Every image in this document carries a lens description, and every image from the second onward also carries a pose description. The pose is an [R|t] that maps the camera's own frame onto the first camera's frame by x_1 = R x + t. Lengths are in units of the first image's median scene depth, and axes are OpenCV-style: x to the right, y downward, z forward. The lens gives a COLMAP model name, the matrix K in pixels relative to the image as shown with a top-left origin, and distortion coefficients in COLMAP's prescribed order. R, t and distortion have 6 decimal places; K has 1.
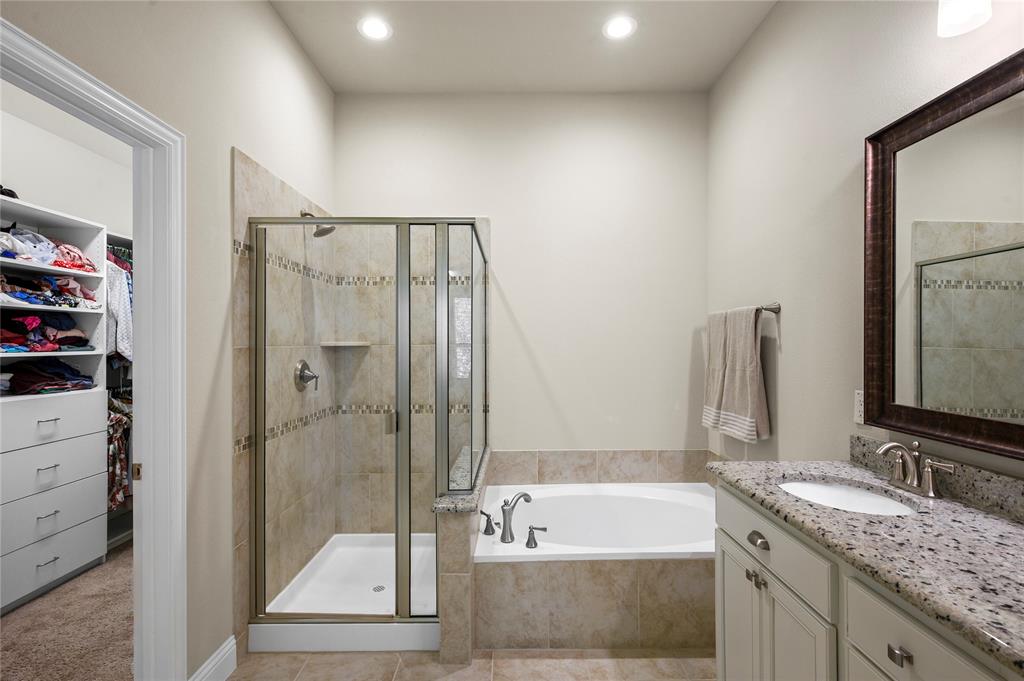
lens RADIAL K [[485.3, 0, 516.9], [0, 485.3, 342.2], [0, 0, 1]] dist [0.013953, 0.000195]
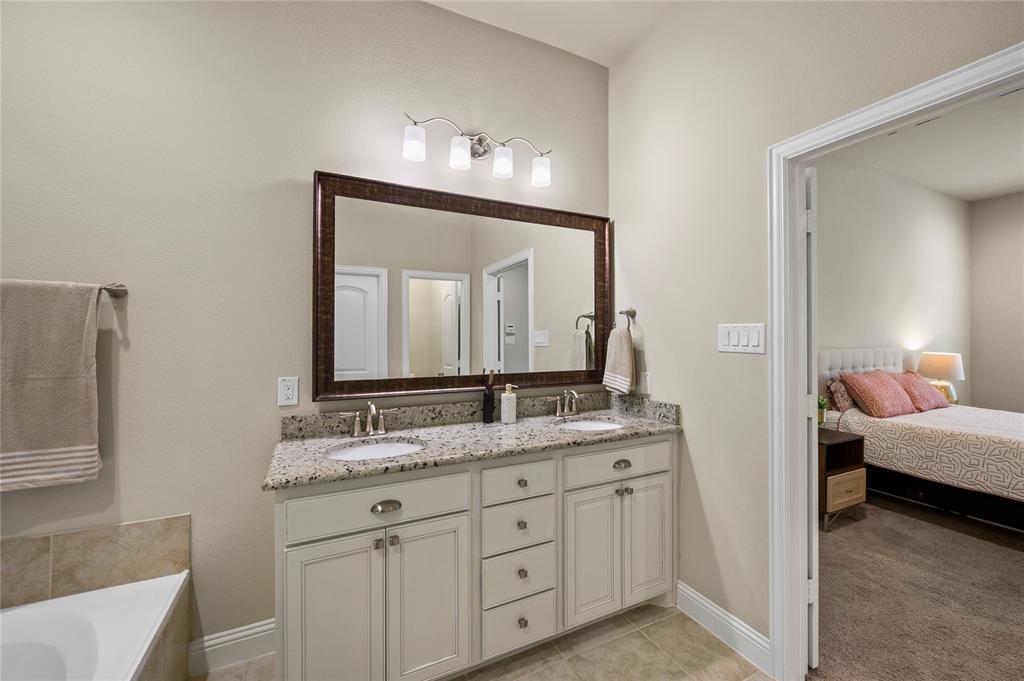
lens RADIAL K [[408.0, 0, 513.0], [0, 408.0, 333.5], [0, 0, 1]] dist [0.004265, -0.000118]
pose [[-0.435380, 0.008377, 0.900208, -0.347352], [0.003016, 0.999965, -0.007847, 0.004163], [-0.900242, -0.000702, -0.435390, 0.796334]]
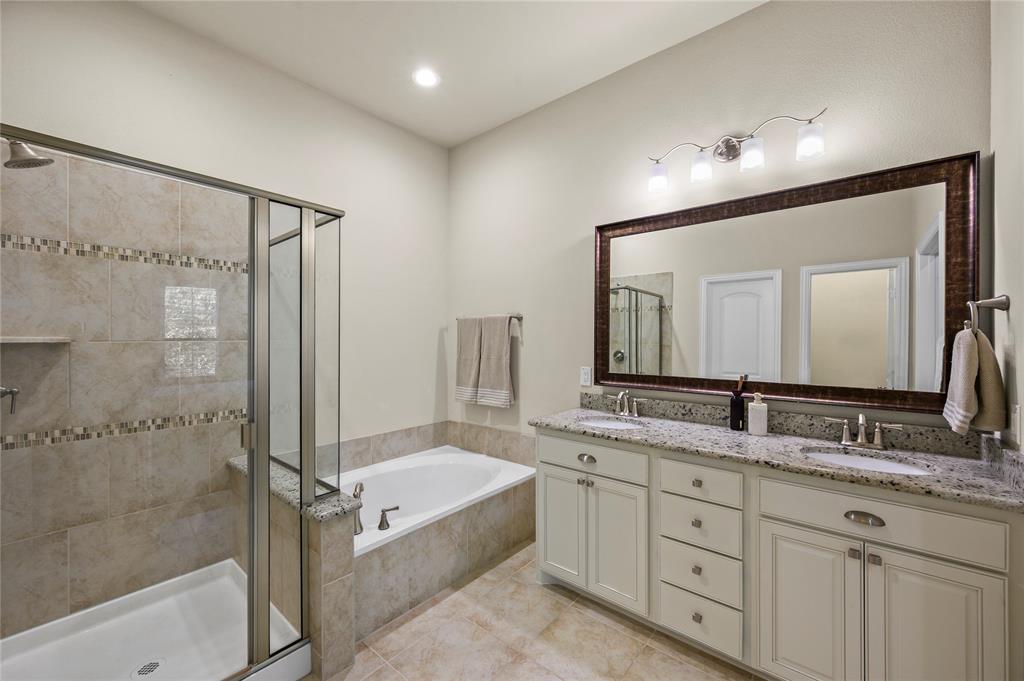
lens RADIAL K [[408.0, 0, 522.0], [0, 408.0, 339.8], [0, 0, 1]] dist [0.004265, -0.000118]
pose [[0.637650, 0.002737, 0.770322, -0.492963], [-0.003738, 0.999993, -0.000459, 0.002331], [-0.770318, -0.002587, 0.637655, 0.197606]]
